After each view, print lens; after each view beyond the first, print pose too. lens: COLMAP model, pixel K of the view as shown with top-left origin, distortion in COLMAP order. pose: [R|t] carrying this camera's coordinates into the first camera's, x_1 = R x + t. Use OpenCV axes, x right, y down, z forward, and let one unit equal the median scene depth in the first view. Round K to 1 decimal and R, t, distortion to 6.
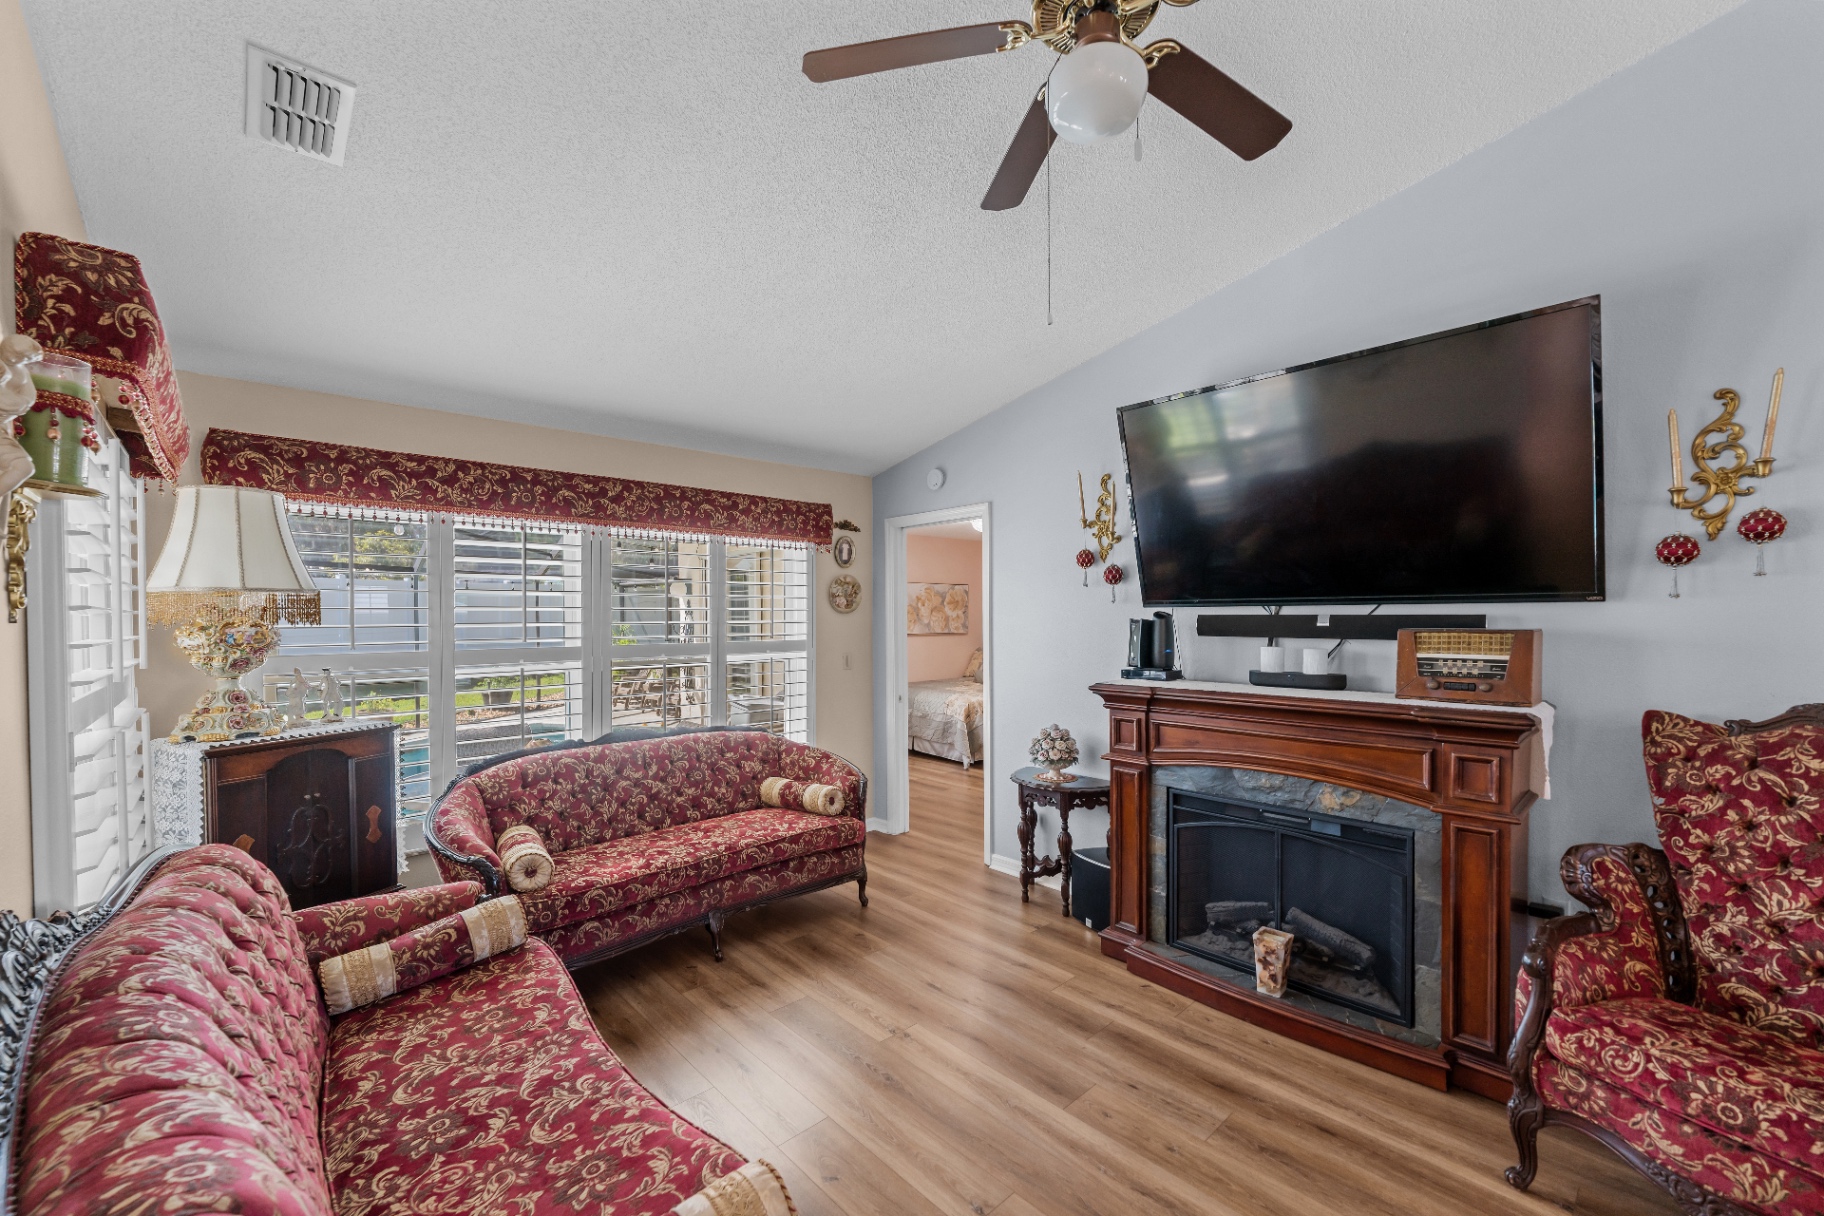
lens RADIAL K [[747.6, 0, 905.4], [0, 747.6, 620.6], [0, 0, 1]] dist [-0.001393, 0.000503]
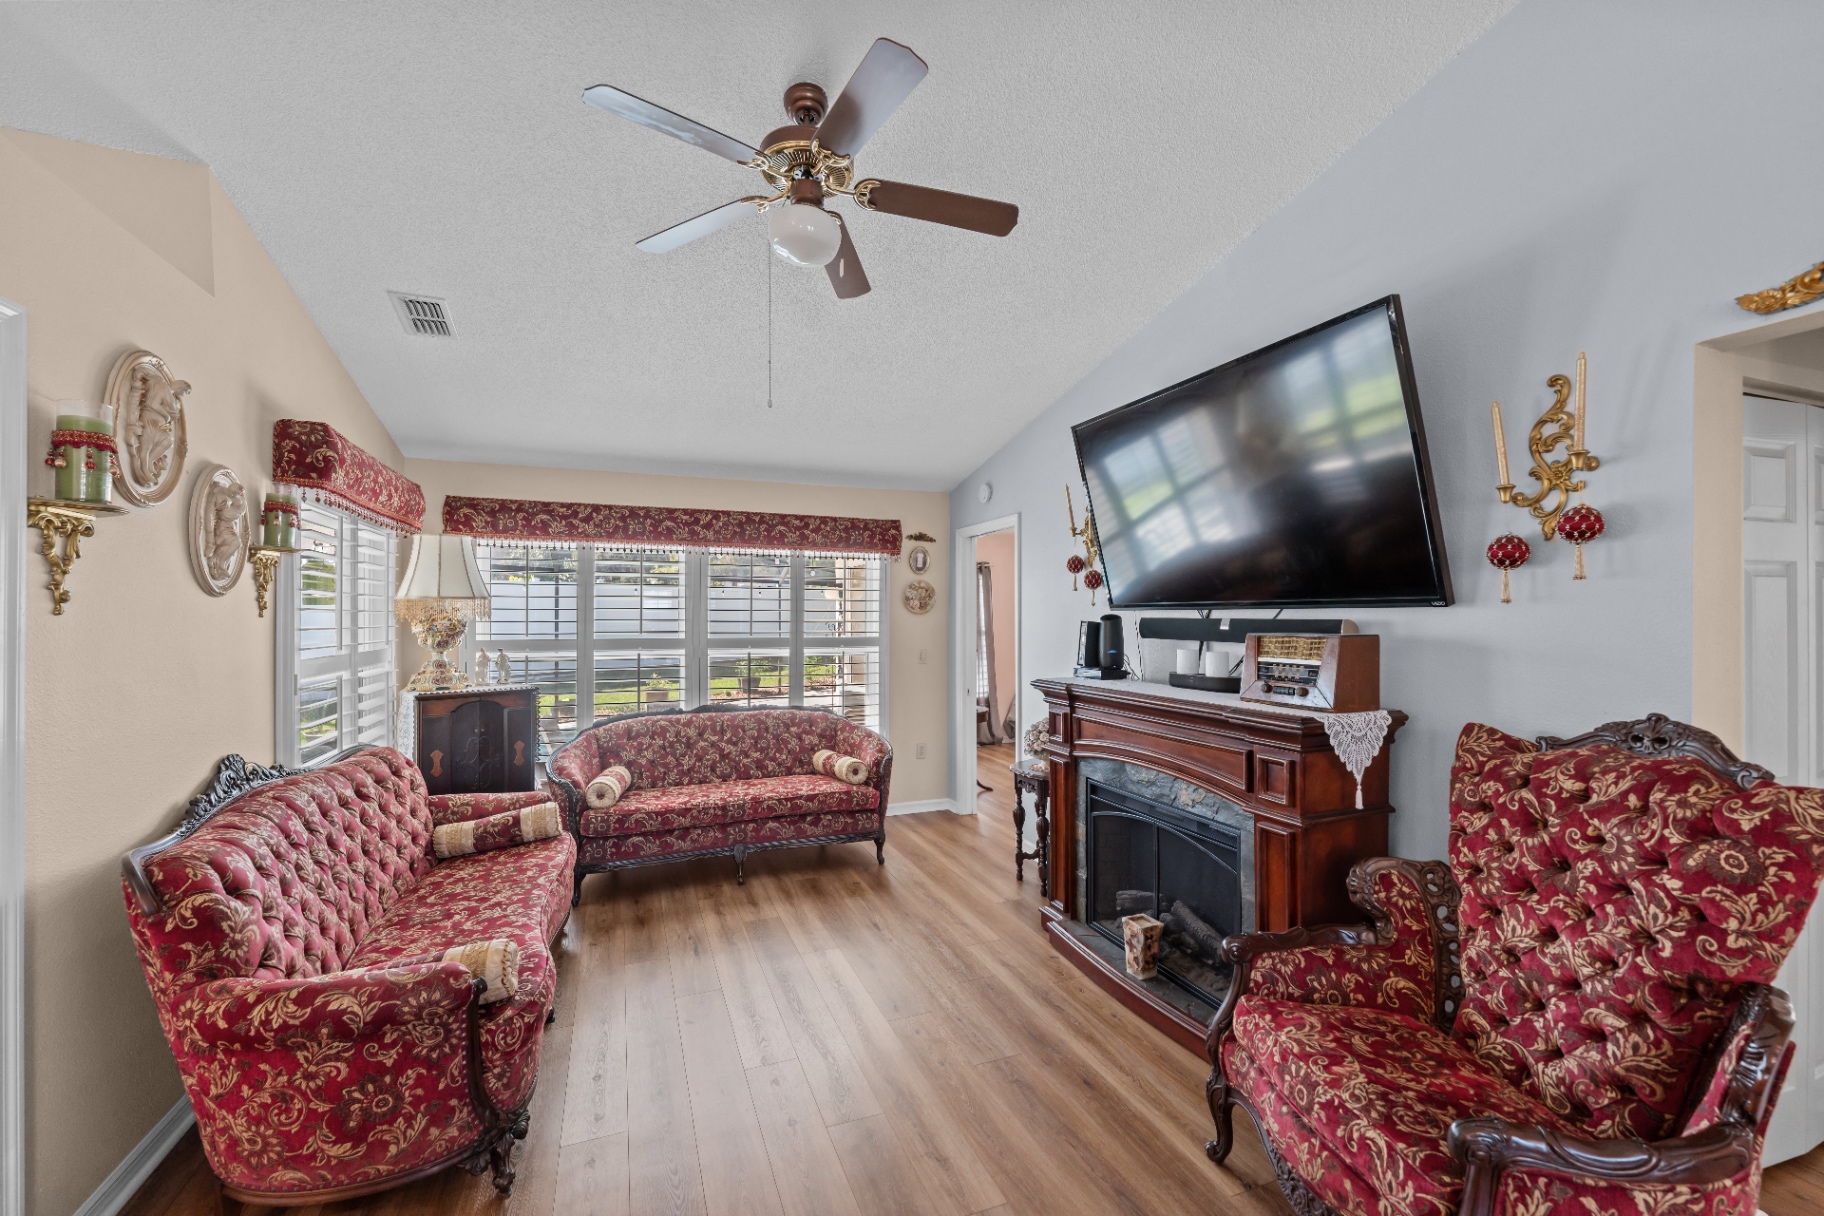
lens RADIAL K [[751.4, 0, 912.0], [0, 751.4, 608.0], [0, 0, 1]] dist [-0.000356, -0.000262]
pose [[0.930058, 0.002651, -0.367403, 0.556649], [-0.008803, 0.999848, -0.015069, -0.003225], [0.367307, 0.017249, 0.929940, -0.112423]]
